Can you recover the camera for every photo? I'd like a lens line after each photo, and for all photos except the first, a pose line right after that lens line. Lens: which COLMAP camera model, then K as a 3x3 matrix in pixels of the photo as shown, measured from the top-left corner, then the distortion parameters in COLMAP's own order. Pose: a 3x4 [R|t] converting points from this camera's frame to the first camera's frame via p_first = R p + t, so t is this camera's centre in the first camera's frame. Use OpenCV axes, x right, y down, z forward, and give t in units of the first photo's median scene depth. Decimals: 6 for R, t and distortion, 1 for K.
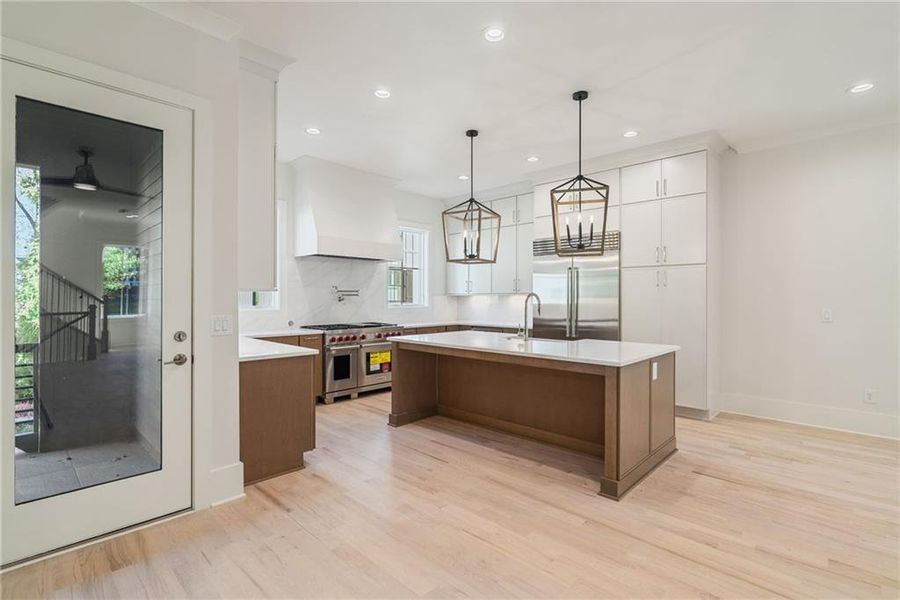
lens RADIAL K [[425.1, 0, 450.0], [0, 425.1, 300.0], [0, 0, 1]] dist [-0.002608, -0.000735]
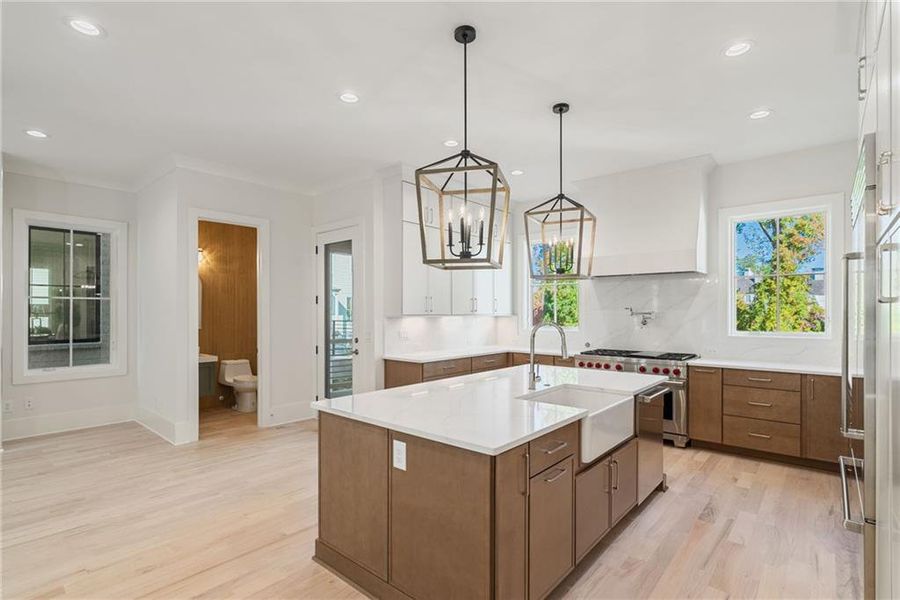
lens RADIAL K [[436.3, 0, 449.4], [0, 436.3, 313.9], [0, 0, 1]] dist [-0.004215, -0.000367]
pose [[0.048986, 0.004725, -0.998788, 0.900899], [-0.004893, 0.999978, 0.004491, -0.031024], [0.998787, 0.004667, 0.049008, 0.845839]]
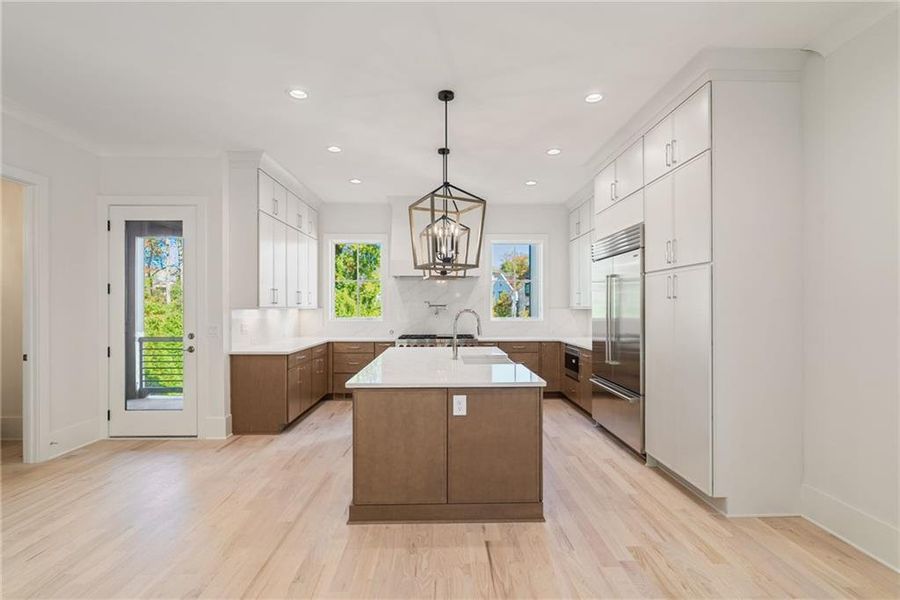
lens RADIAL K [[434.8, 0, 448.7], [0, 434.8, 307.2], [0, 0, 1]] dist [-0.003188, -0.000829]
pose [[0.707738, -0.000603, -0.706475, 0.871323], [-0.001466, 0.999996, -0.002322, -0.019227], [0.706474, 0.002679, 0.707734, 0.307386]]
